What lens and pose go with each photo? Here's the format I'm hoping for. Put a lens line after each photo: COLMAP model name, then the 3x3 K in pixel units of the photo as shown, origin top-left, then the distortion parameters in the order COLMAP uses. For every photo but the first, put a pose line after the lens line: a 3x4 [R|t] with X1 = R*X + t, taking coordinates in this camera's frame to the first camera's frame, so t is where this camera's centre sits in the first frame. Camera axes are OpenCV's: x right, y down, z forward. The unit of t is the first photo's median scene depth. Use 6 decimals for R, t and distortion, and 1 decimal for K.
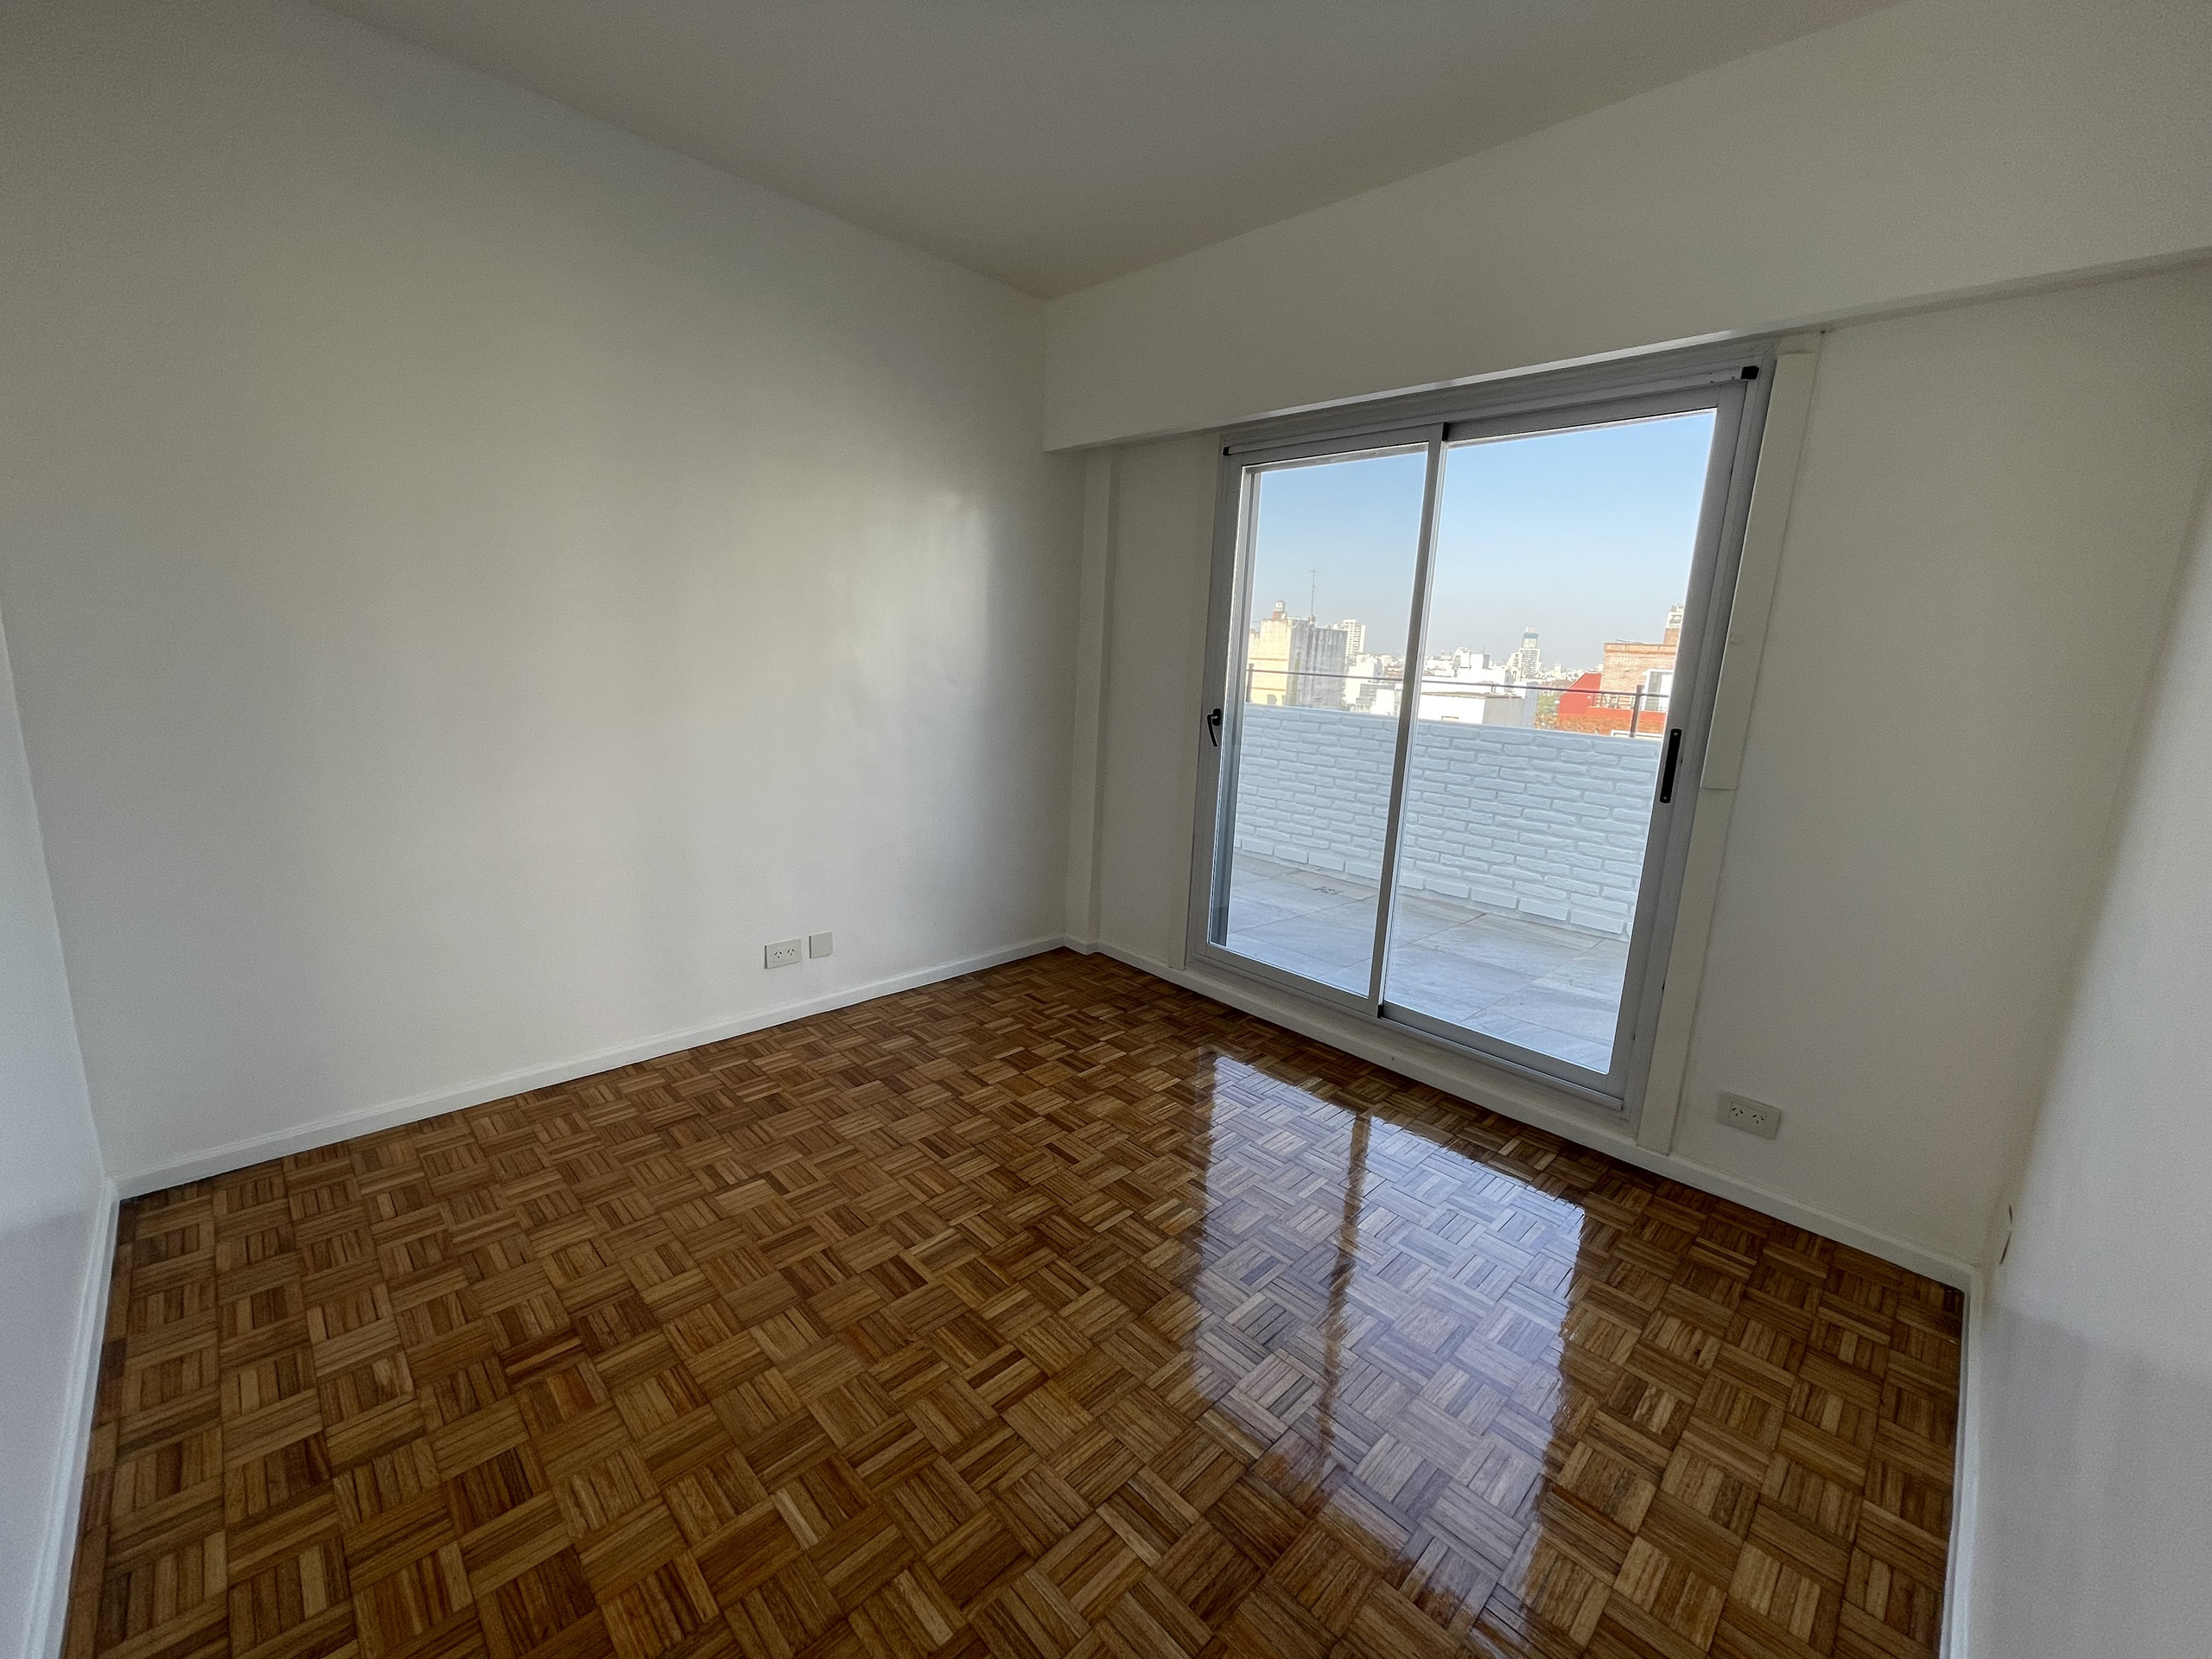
lens RADIAL K [[894.5, 0, 1092.8], [0, 894.5, 837.8], [0, 0, 1]] dist [0.002735, 0.000749]
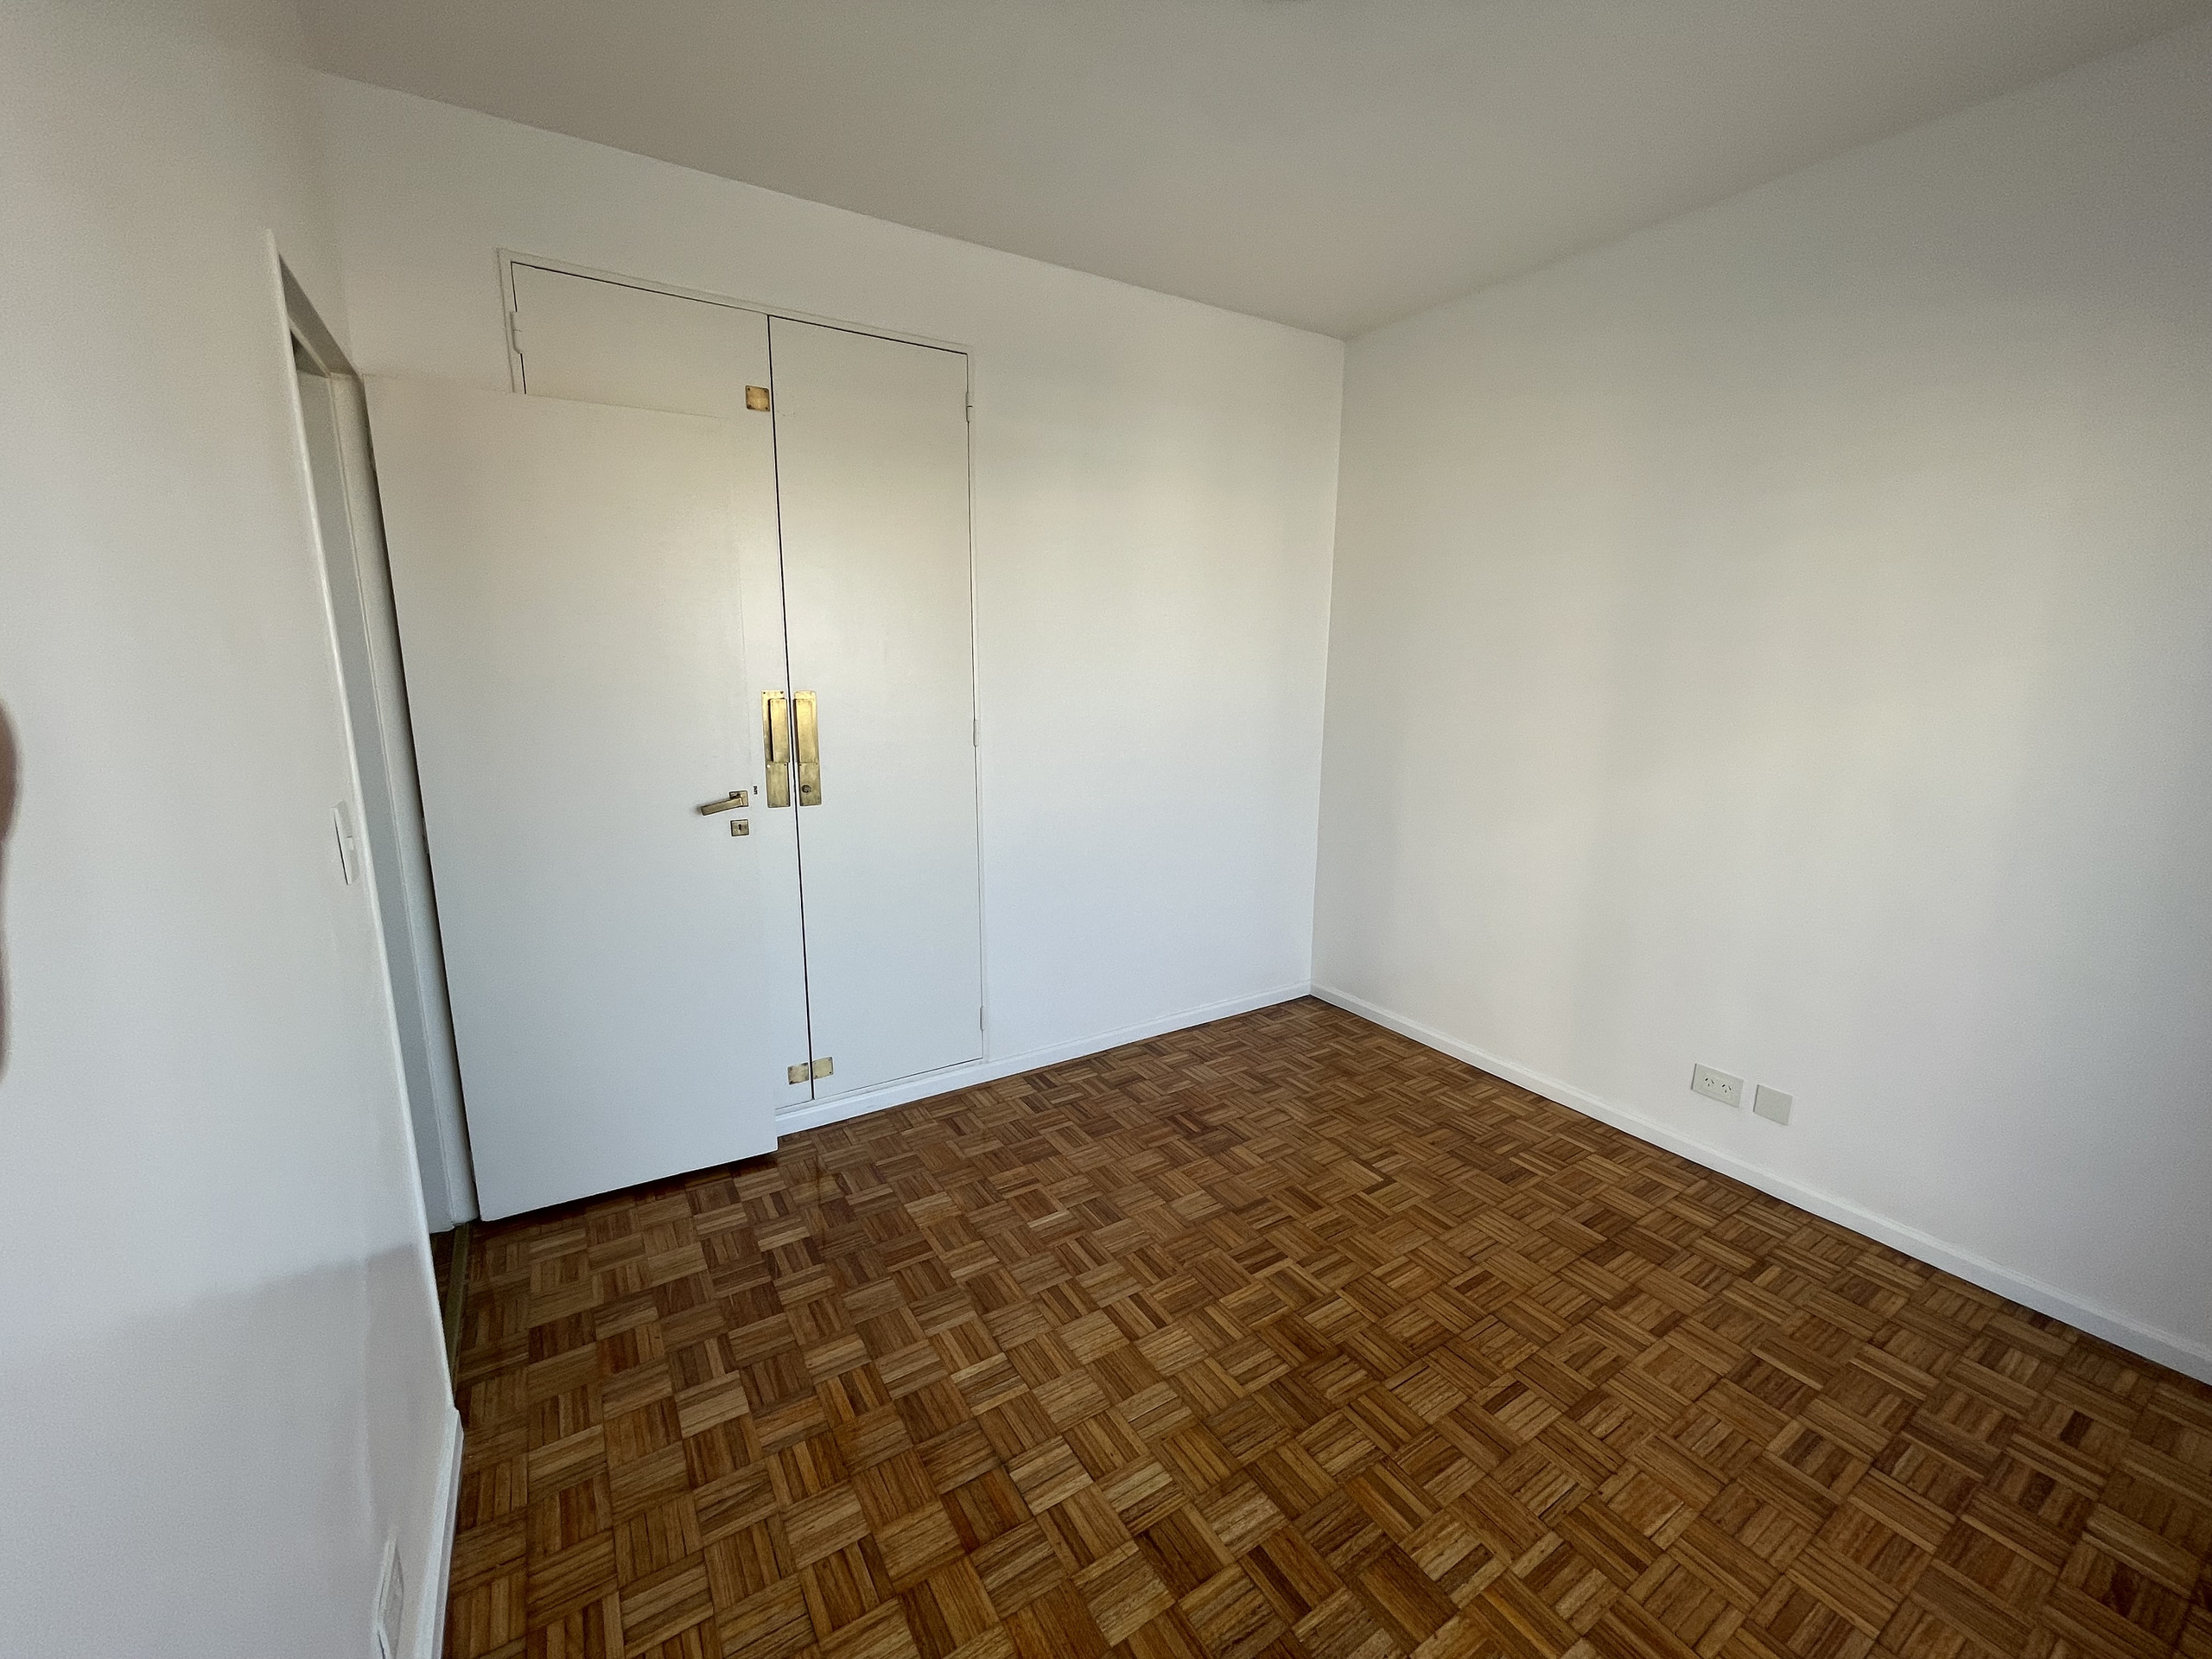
lens RADIAL K [[894.5, 0, 1105.0], [0, 894.5, 830.9], [0, 0, 1]] dist [0.002735, 0.000749]
pose [[-0.197893, 0.145016, -0.969437, 0.825616], [-0.217099, 0.957950, 0.187614, -0.197077], [0.955880, 0.247591, -0.158089, 0.833249]]
